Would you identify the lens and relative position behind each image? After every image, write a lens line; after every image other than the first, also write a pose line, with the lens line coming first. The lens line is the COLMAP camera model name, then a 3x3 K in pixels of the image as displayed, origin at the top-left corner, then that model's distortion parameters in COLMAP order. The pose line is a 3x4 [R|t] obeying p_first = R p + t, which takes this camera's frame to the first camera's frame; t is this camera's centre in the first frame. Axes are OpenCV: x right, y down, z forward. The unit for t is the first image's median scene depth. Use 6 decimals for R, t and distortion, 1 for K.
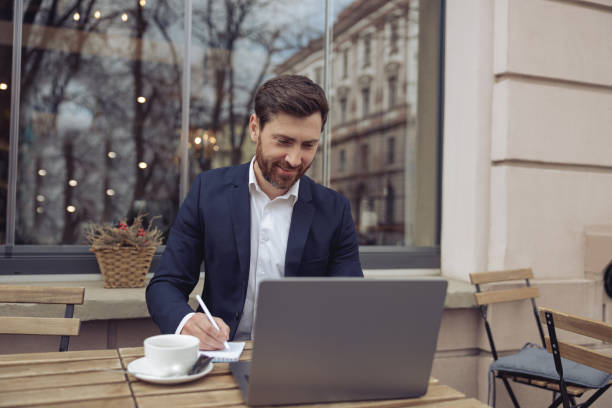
lens RADIAL K [[604.7, 0, 306.0], [0, 604.7, 204.0], [0, 0, 1]] dist [0.007938, 0.004762]
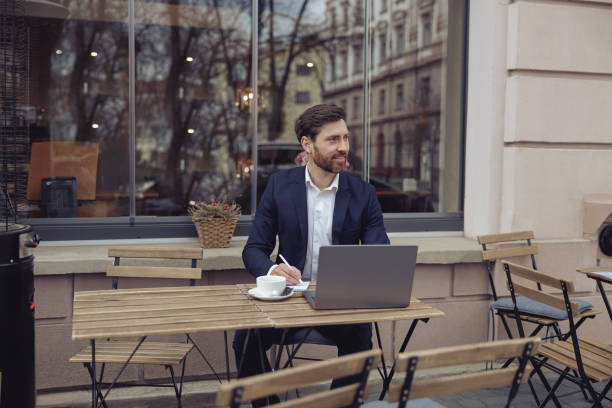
lens RADIAL K [[705.3, 0, 306.0], [0, 705.3, 204.0], [0, 0, 1]] dist [0.019388, 0.037091]
pose [[0.997075, -0.008065, -0.075997, 0.023568], [0.014221, 0.996627, 0.080823, -0.085402], [0.075089, -0.081668, 0.993827, -0.555452]]
